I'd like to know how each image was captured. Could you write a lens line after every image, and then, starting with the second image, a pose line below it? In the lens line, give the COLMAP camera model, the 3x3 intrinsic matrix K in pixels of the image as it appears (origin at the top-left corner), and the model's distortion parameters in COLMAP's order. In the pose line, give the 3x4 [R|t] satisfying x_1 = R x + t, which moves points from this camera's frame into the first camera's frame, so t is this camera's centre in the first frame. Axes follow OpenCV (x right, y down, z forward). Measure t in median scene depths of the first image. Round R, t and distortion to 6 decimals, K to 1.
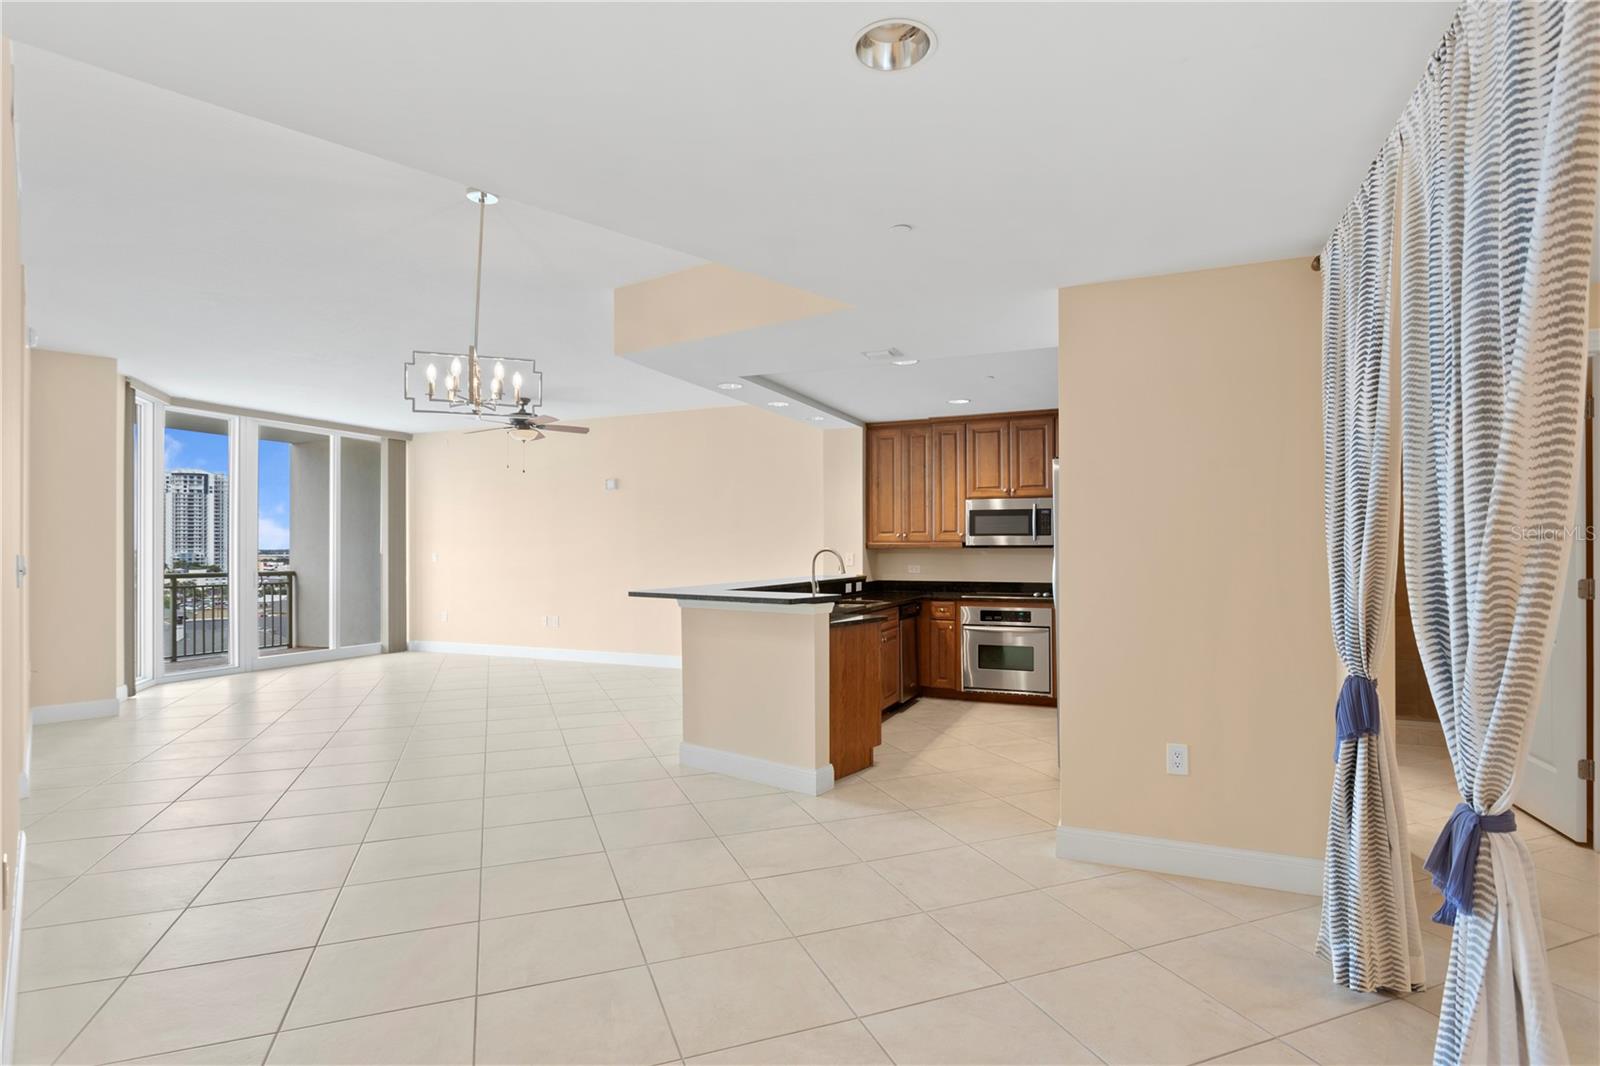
lens RADIAL K [[800.7, 0, 795.0], [0, 800.7, 542.8], [0, 0, 1]] dist [0.000242, 0.000844]
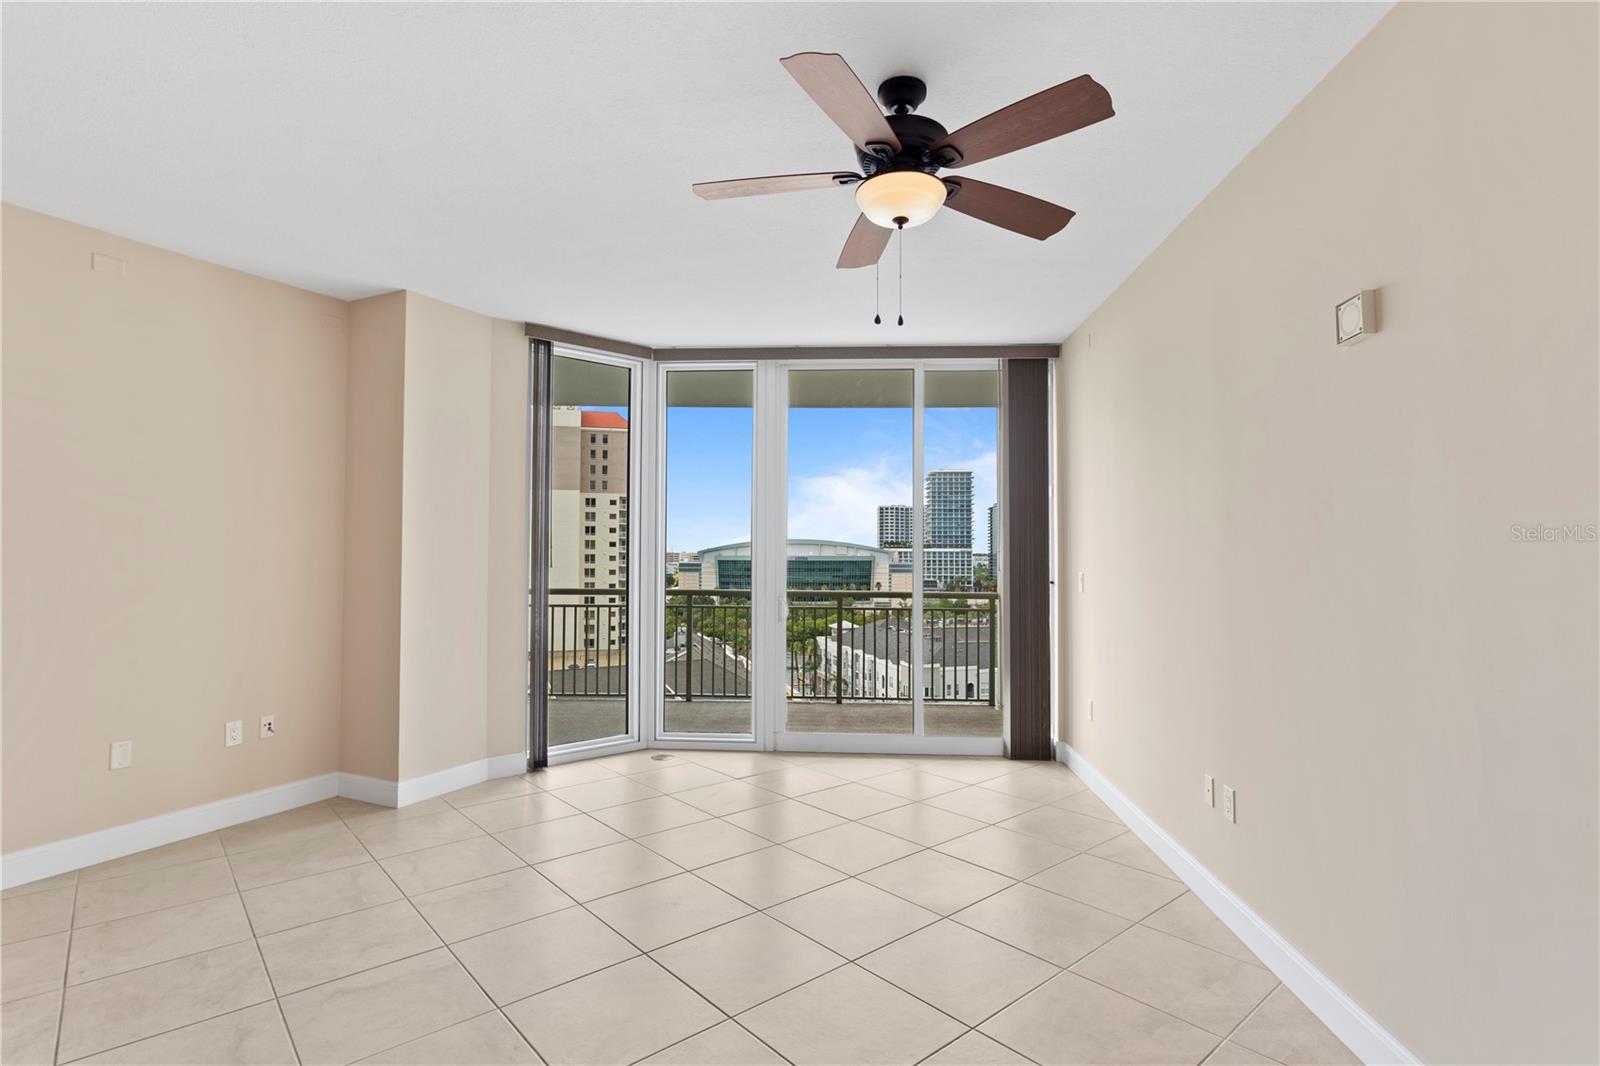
lens RADIAL K [[793.0, 0, 800.7], [0, 793.0, 524.7], [0, 0, 1]] dist [-0.012427, 0.000769]
pose [[0.347121, -0.028737, -0.937380, -0.082410], [0.001122, 0.999542, -0.030227, -0.004153], [0.937820, 0.009440, 0.346994, 0.965480]]
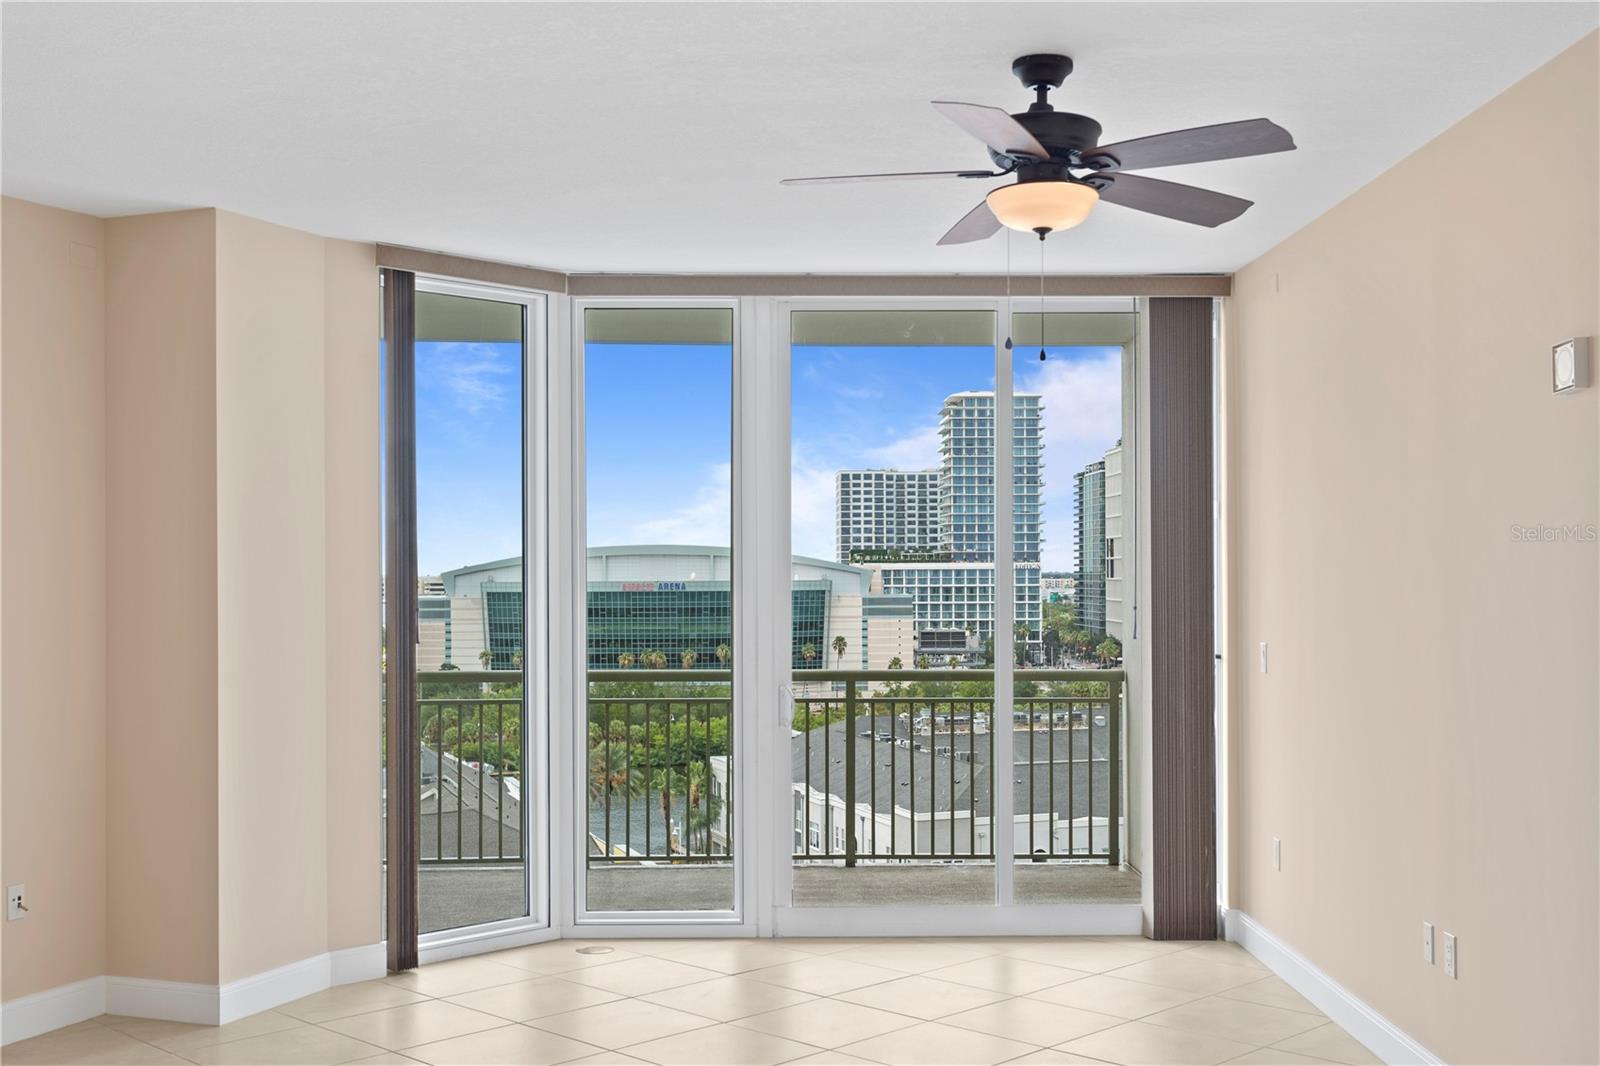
lens RADIAL K [[1741.8, 0, 802.0], [0, 1741.8, 551.5], [0, 0, 1]] dist [0.010882, -0.036662]
pose [[0.418548, -0.009716, -0.908143, 0.130278], [0.008582, 0.999940, -0.006743, -0.029415], [0.908154, -0.004972, 0.418606, 0.793787]]
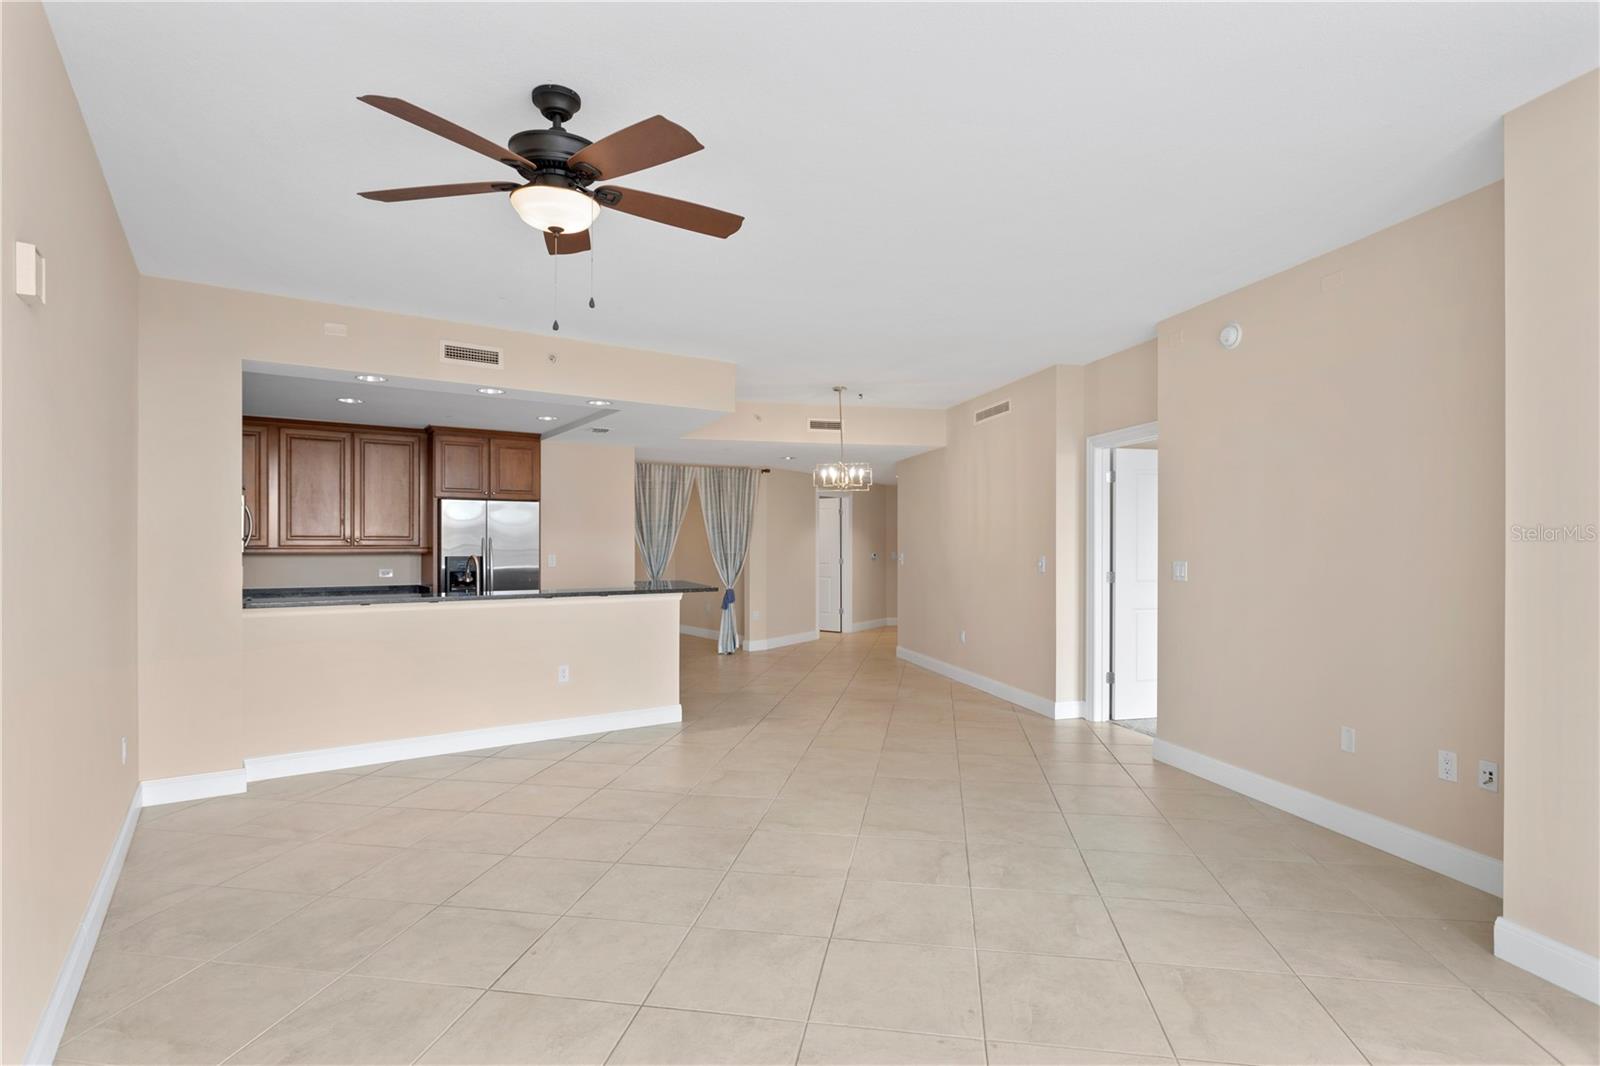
lens RADIAL K [[801.2, 0, 792.3], [0, 801.2, 541.8], [0, 0, 1]] dist [-0.008564, 0.000689]
pose [[-0.859520, 0.005876, 0.511068, -0.656901], [0.000010, 0.999934, -0.011480, 0.000795], [-0.511102, -0.009862, -0.859464, 1.379861]]
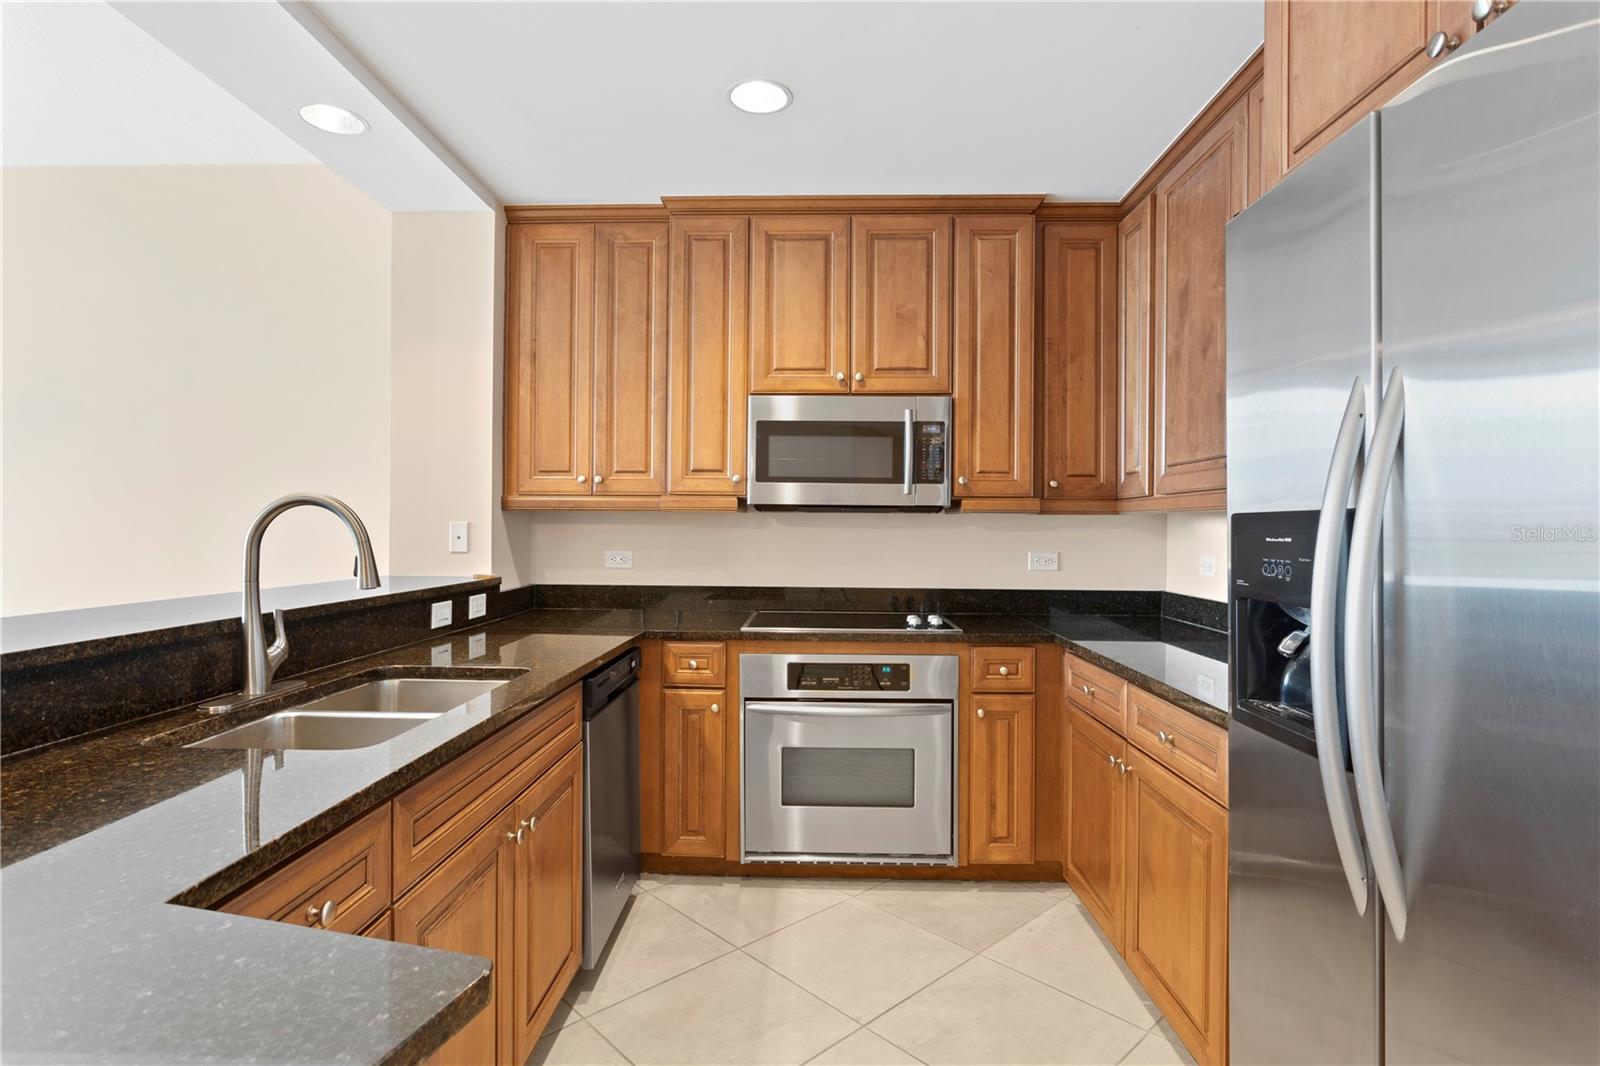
lens RADIAL K [[793.0, 0, 800.7], [0, 793.0, 524.7], [0, 0, 1]] dist [-0.012427, 0.000769]
pose [[0.920386, 0.009859, 0.390886, 0.075206], [-0.012615, 0.999910, 0.004484, 0.011594], [-0.390807, -0.009058, 0.920428, 0.596791]]
